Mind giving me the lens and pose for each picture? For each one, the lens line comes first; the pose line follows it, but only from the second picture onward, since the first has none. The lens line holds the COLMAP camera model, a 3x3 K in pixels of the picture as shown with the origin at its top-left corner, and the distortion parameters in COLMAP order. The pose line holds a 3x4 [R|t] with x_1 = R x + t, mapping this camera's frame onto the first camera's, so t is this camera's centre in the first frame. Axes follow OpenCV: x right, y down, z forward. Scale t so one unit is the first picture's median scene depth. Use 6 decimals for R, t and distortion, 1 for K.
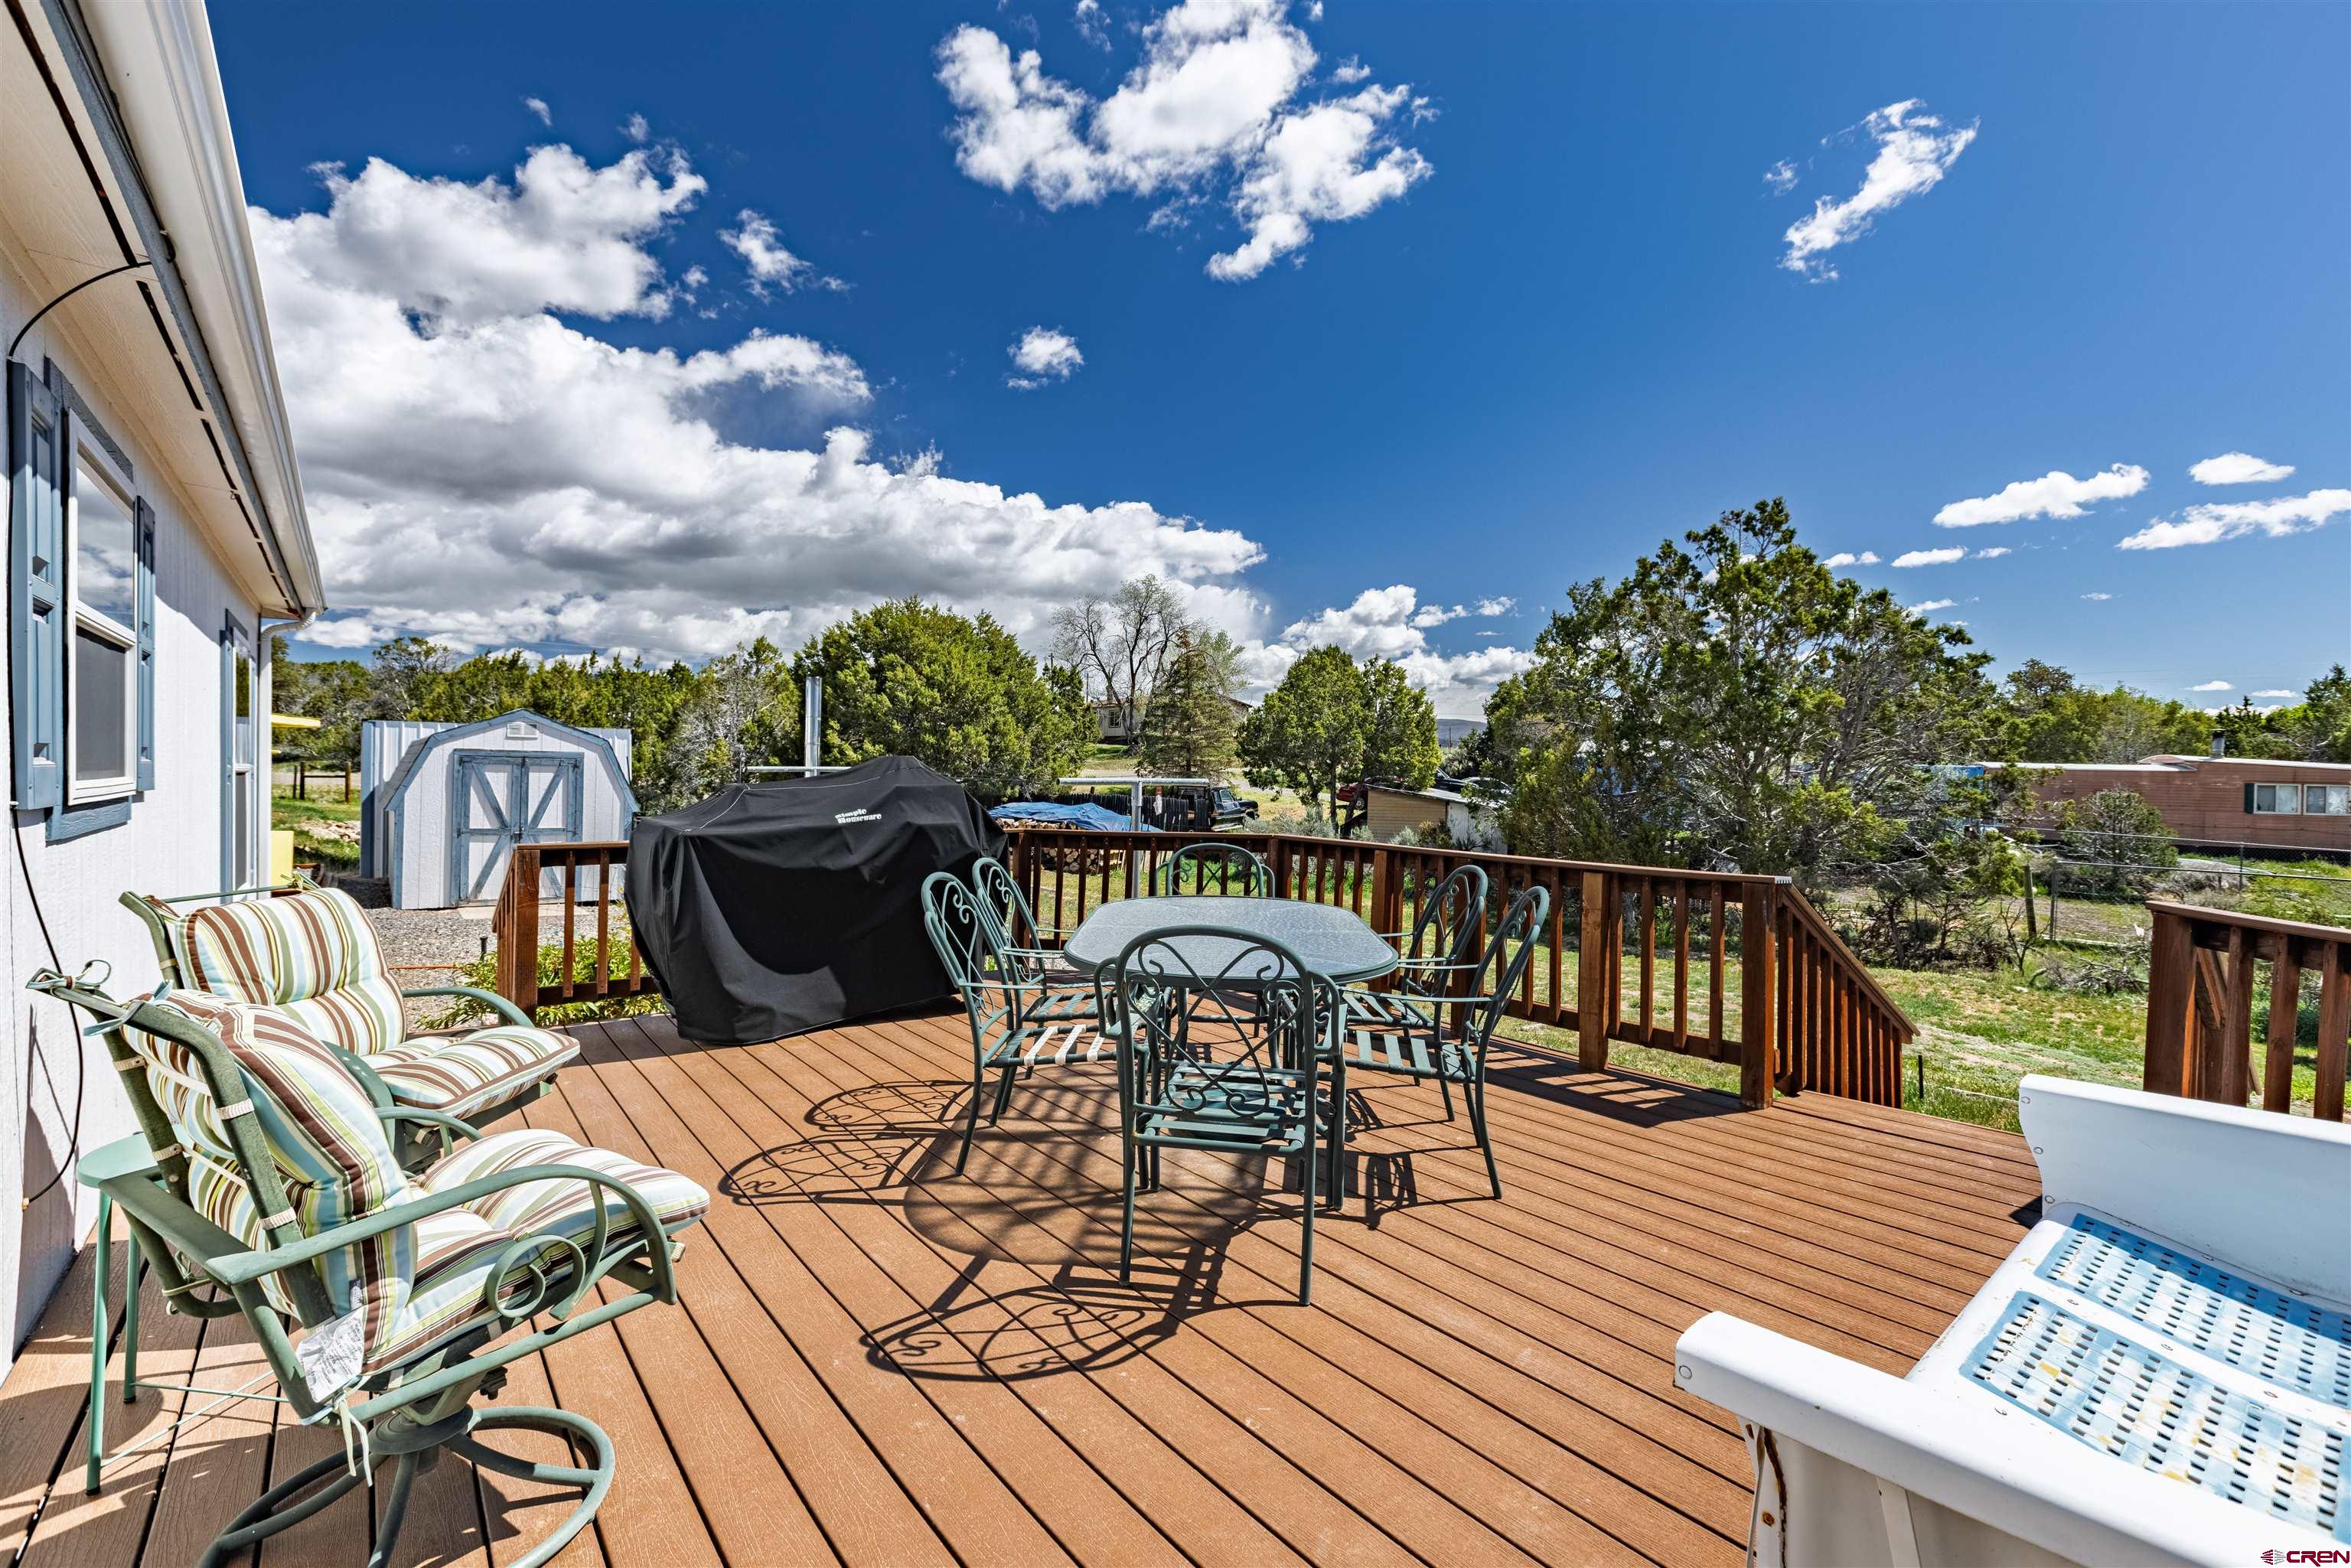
lens RADIAL K [[1050.2, 0, 1171.6], [0, 1050.2, 776.6], [0, 0, 1]] dist [0.000735, -0.000195]
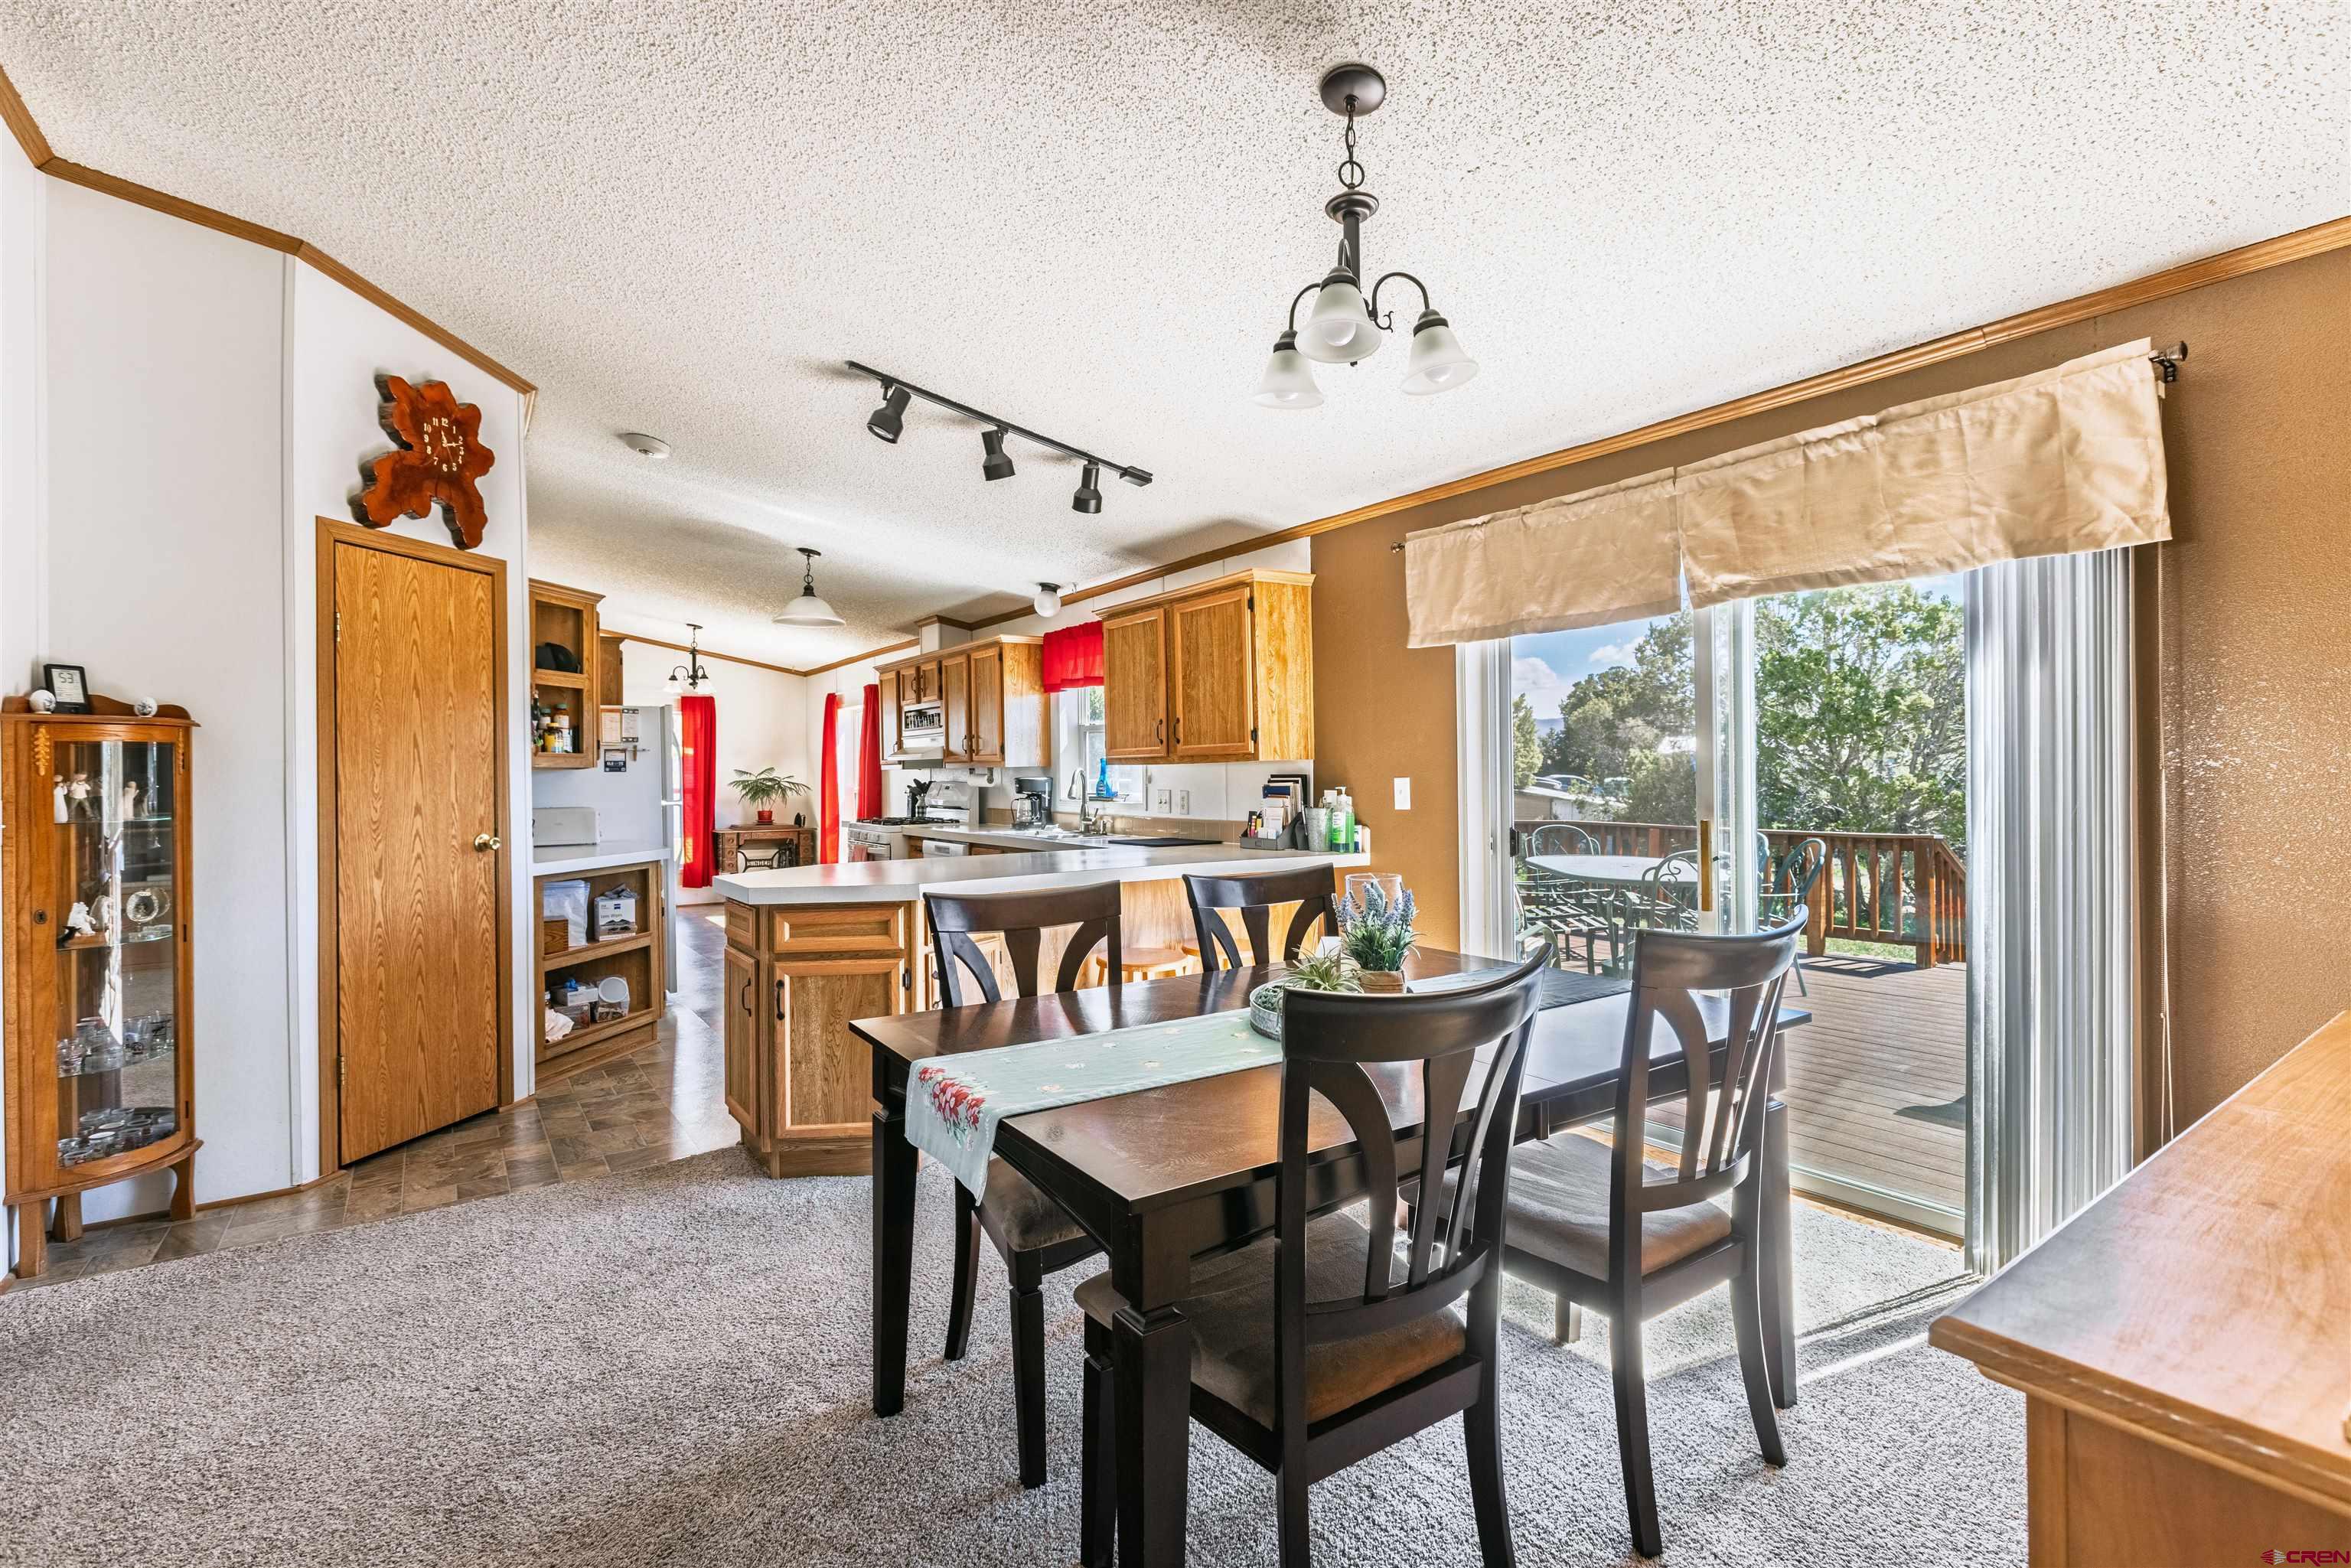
lens RADIAL K [[1050.2, 0, 1171.8], [0, 1050.2, 779.8], [0, 0, 1]] dist [0.000735, -0.000195]
pose [[0.998714, -0.020083, -0.046542, -0.124637], [0.020051, 0.999798, -0.001157, -0.003396], [0.046556, 0.000222, 0.998916, -0.163521]]
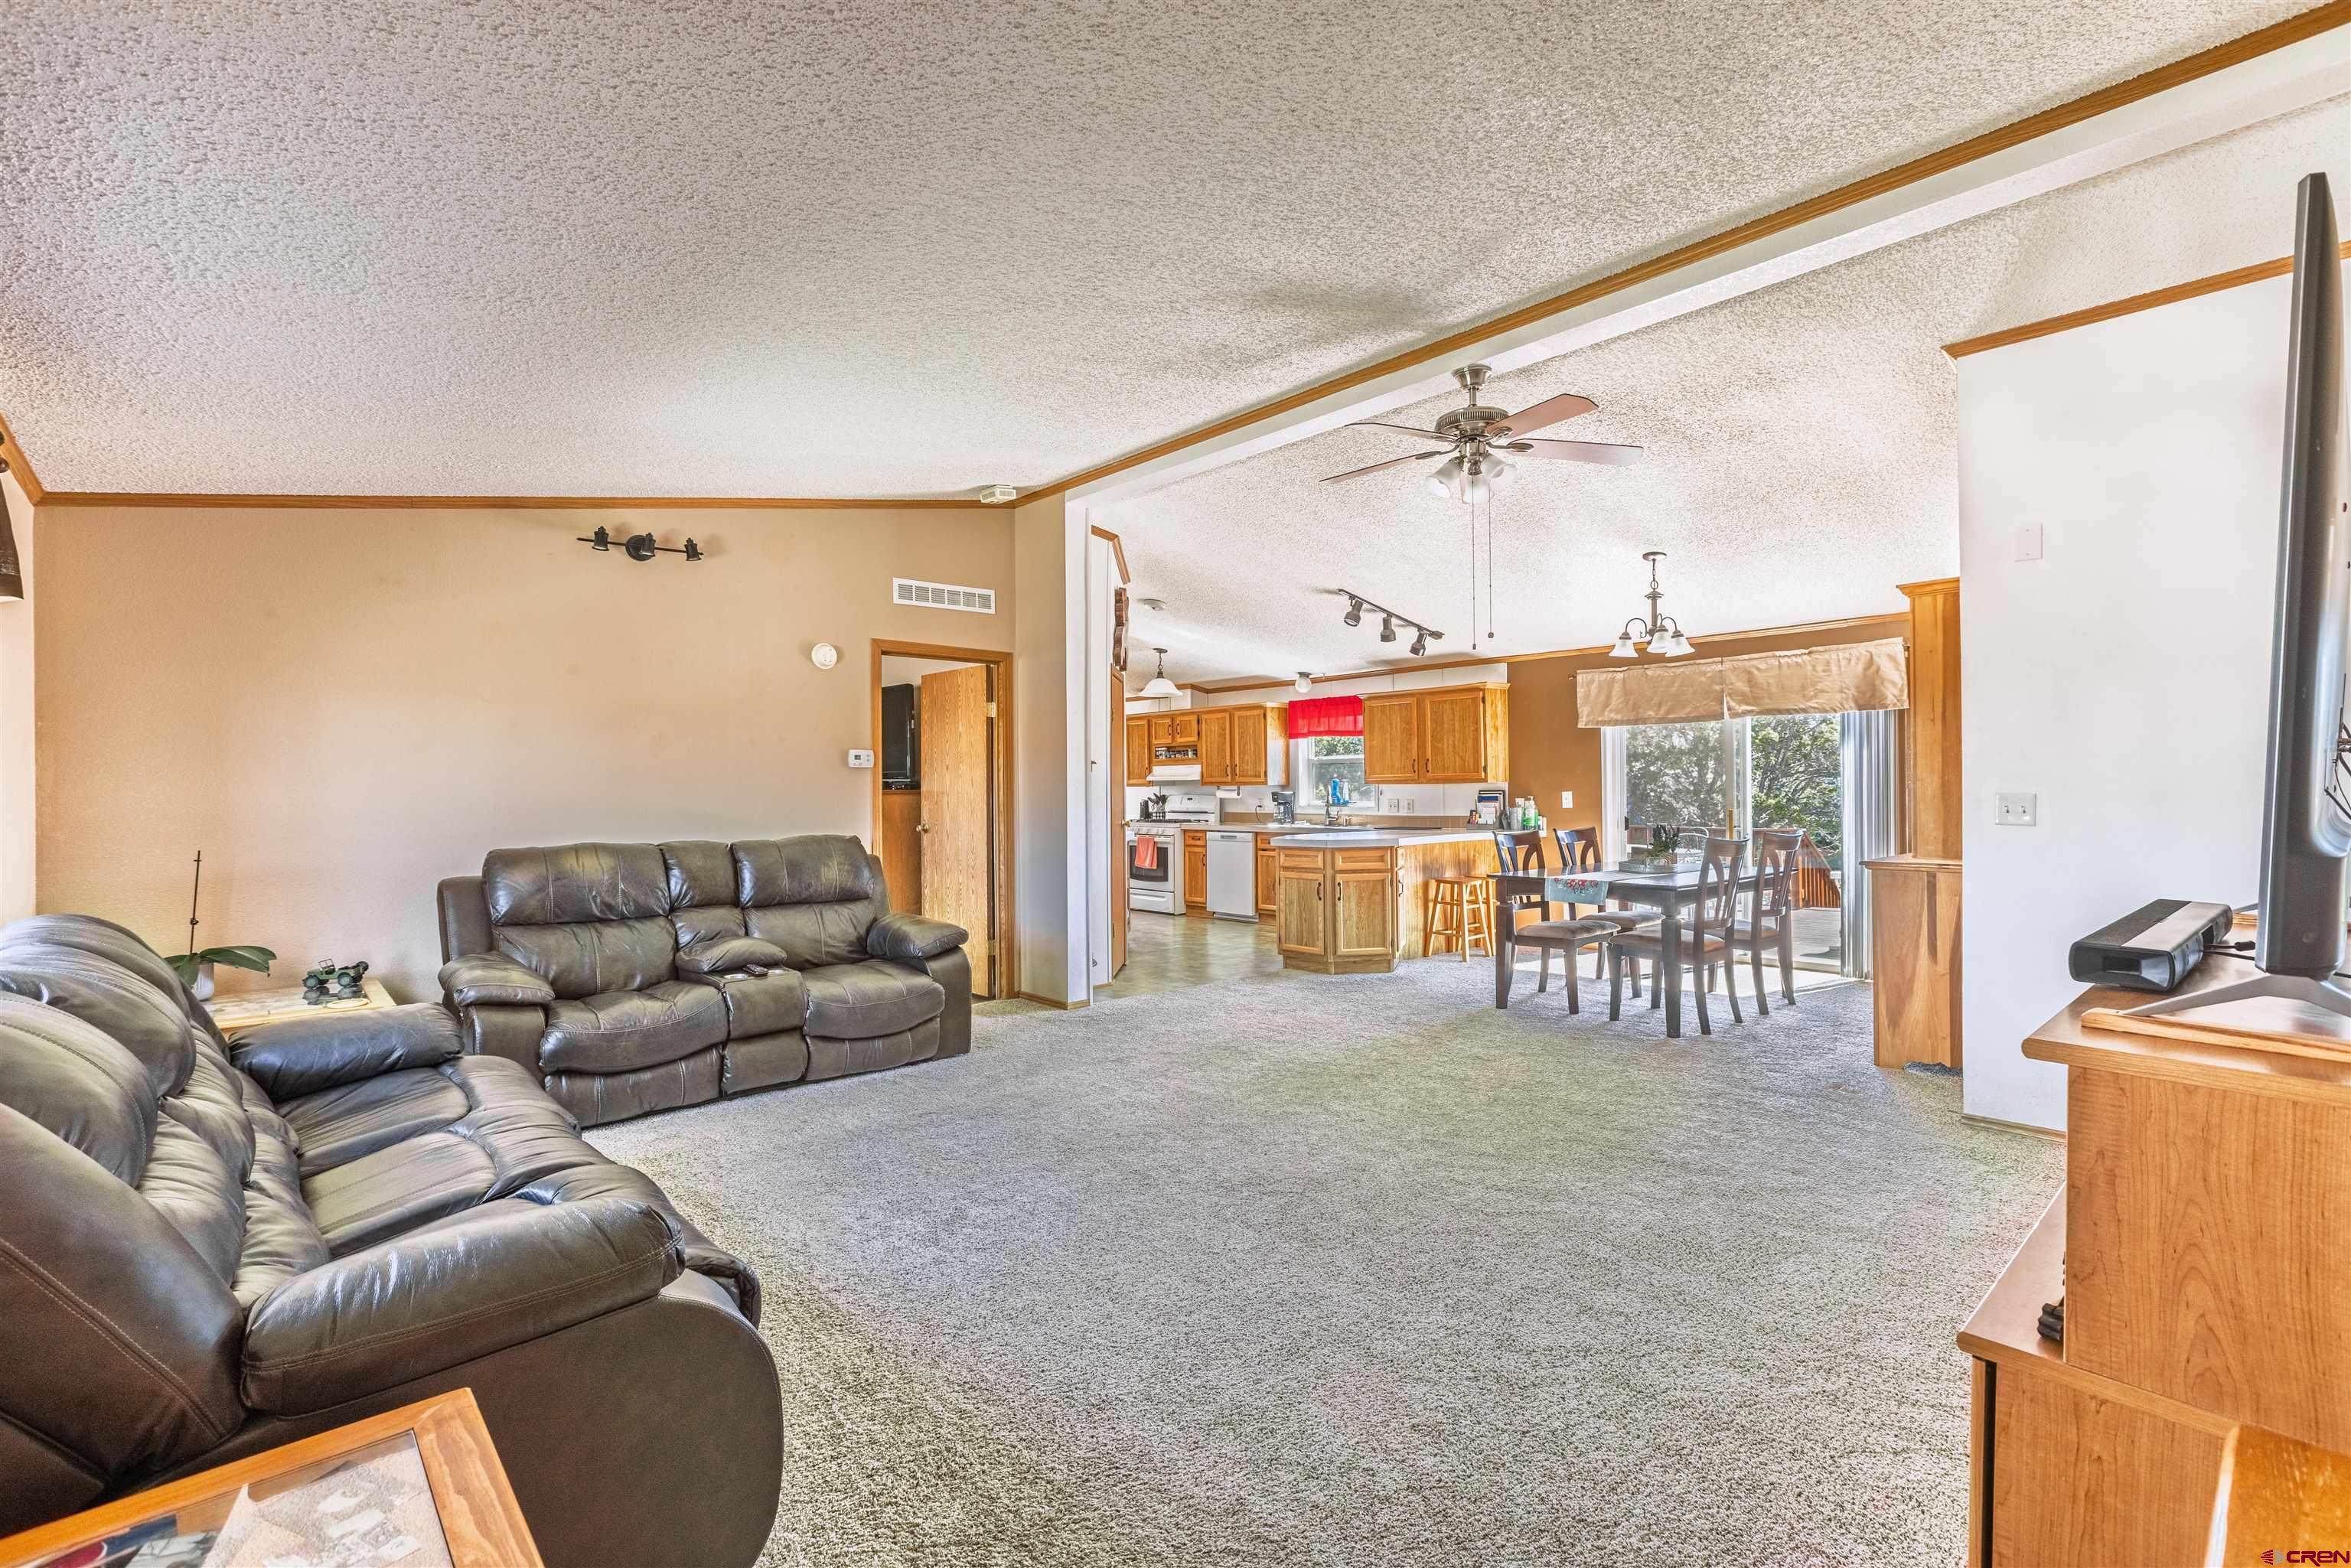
lens RADIAL K [[1050.2, 0, 1184.5], [0, 1050.2, 797.5], [0, 0, 1]] dist [0.000735, -0.000195]
pose [[0.996774, -0.016961, 0.078441, -1.136664], [0.016961, 0.999856, 0.000674, -0.005300], [-0.078441, 0.000658, 0.996919, -1.464437]]
